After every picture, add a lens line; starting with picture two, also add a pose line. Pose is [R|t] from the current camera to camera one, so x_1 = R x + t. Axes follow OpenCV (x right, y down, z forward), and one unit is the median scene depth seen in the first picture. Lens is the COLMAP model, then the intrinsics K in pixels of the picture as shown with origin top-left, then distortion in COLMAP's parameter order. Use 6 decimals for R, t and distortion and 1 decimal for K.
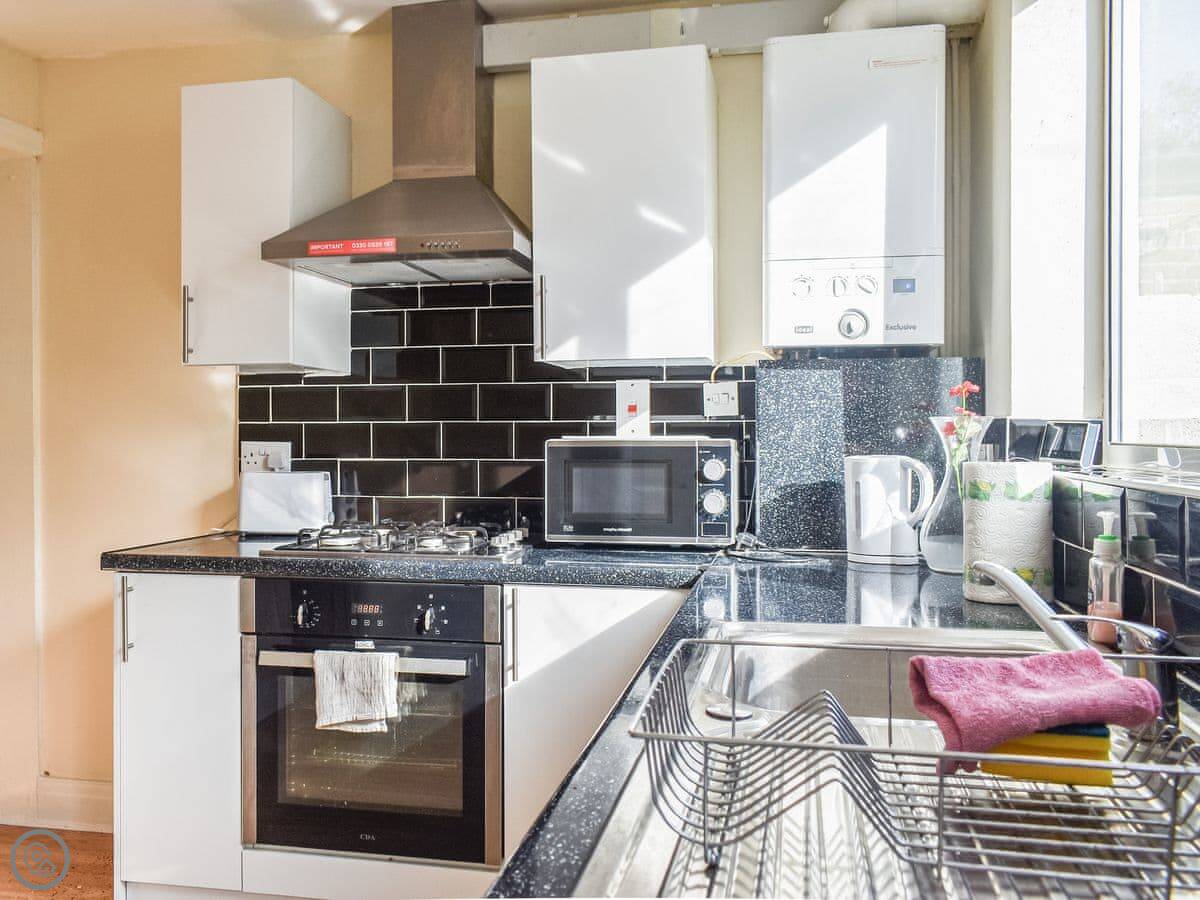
lens RADIAL K [[1074.0, 0, 600.6], [0, 1074.0, 455.8], [0, 0, 1]] dist [-0.010869, 0.021708]
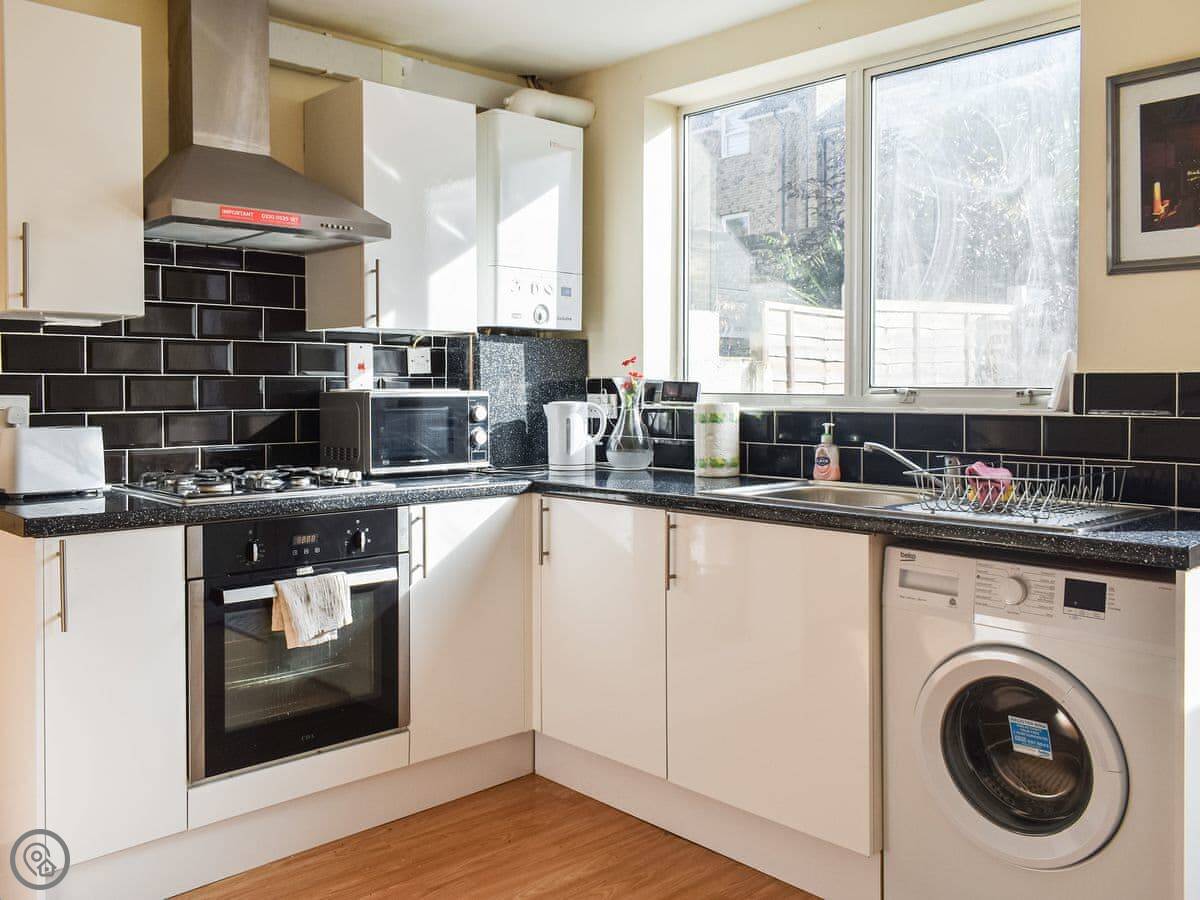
lens RADIAL K [[1074.0, 0, 603.2], [0, 1074.0, 439.7], [0, 0, 1]] dist [-0.010869, 0.021708]
pose [[0.543666, -0.038724, 0.838408, -0.974313], [0.014827, 0.999222, 0.036537, -0.000981], [-0.839171, -0.007432, 0.543817, 0.106868]]
